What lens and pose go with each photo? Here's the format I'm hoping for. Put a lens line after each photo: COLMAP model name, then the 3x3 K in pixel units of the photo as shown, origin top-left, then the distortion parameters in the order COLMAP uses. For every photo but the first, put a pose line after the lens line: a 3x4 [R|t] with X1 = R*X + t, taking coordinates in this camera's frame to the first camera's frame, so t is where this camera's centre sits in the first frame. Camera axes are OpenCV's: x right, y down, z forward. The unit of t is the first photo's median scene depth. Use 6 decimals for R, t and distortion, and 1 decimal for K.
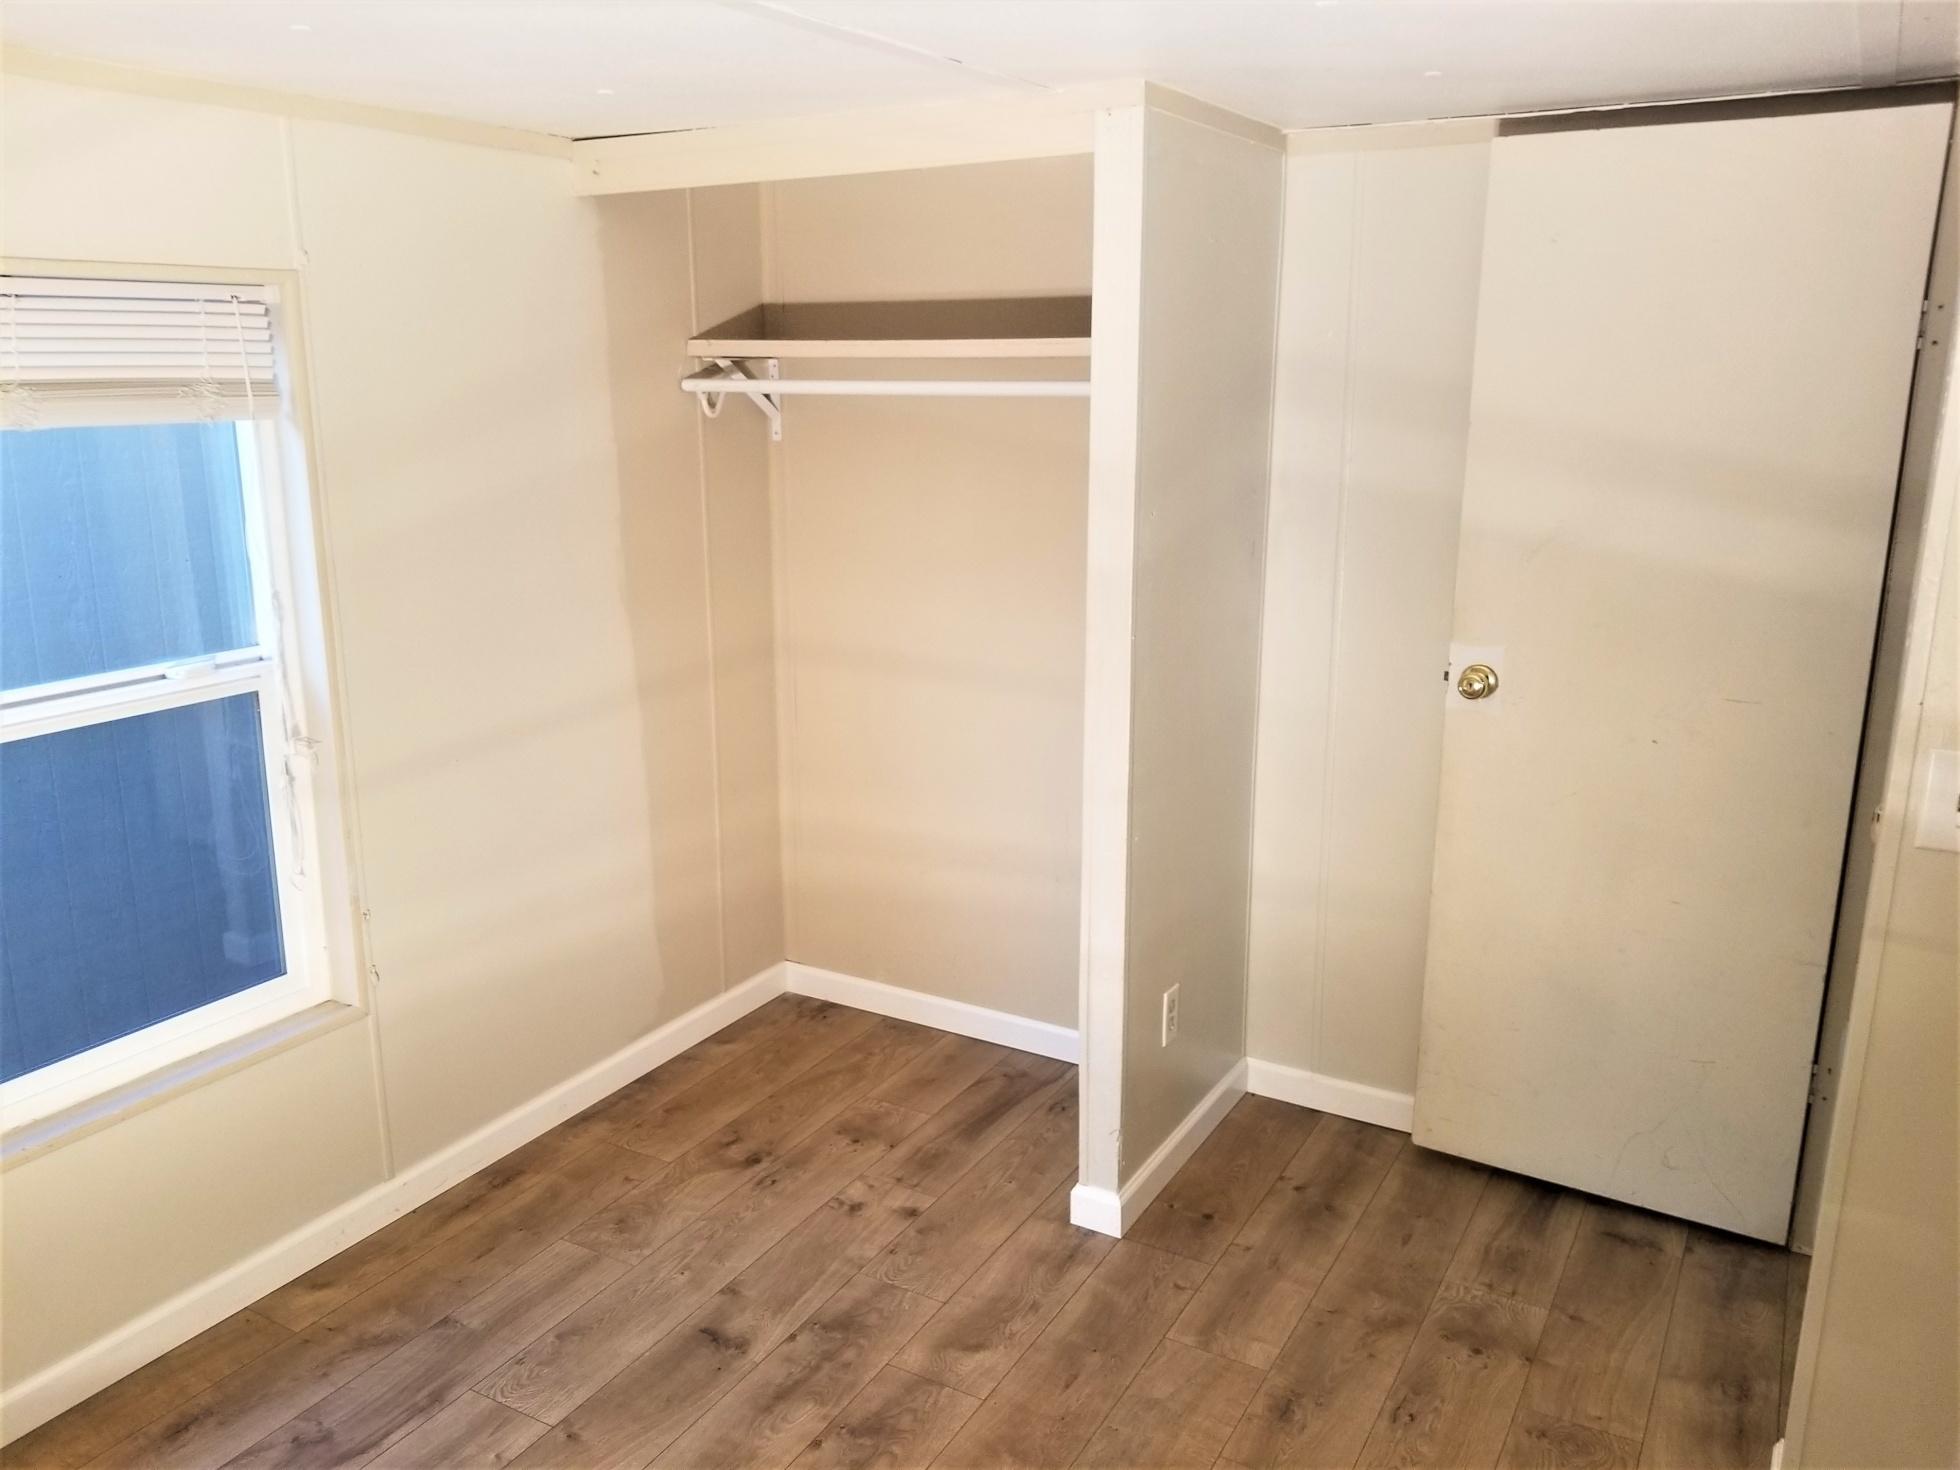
lens RADIAL K [[1538.0, 0, 967.4], [0, 1538.0, 706.8], [0, 0, 1]] dist [0.085708, -0.129627]
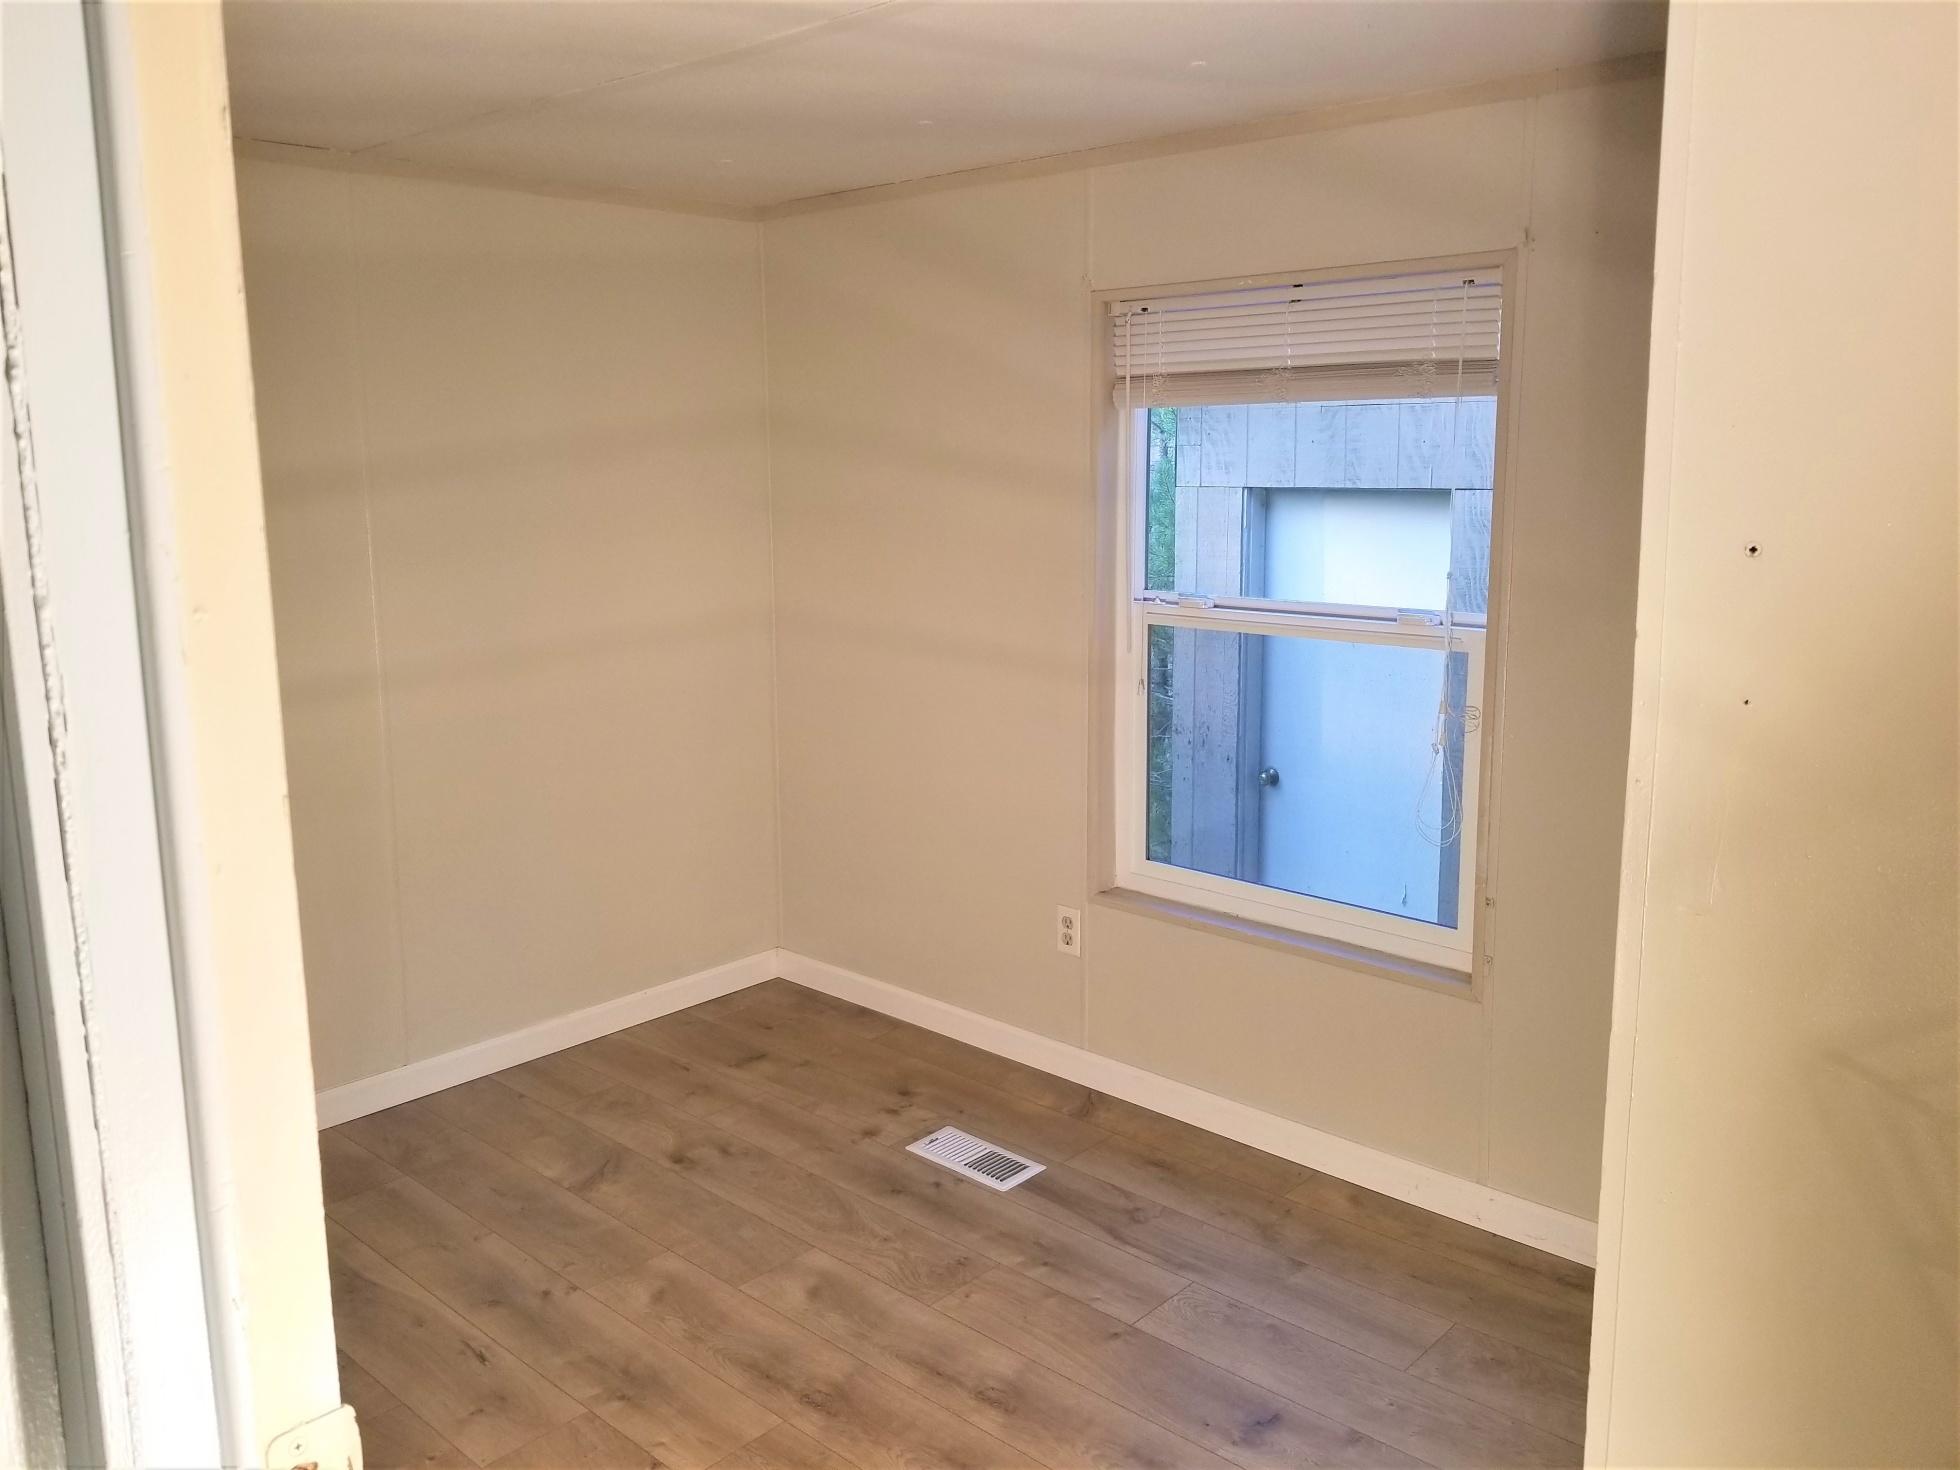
lens RADIAL K [[1538.0, 0, 967.4], [0, 1538.0, 706.8], [0, 0, 1]] dist [0.085708, -0.129627]
pose [[-0.215732, 0.168448, -0.961813, 0.671350], [-0.209271, 0.954144, 0.214044, -0.139080], [0.953764, 0.247455, -0.170588, 0.913838]]
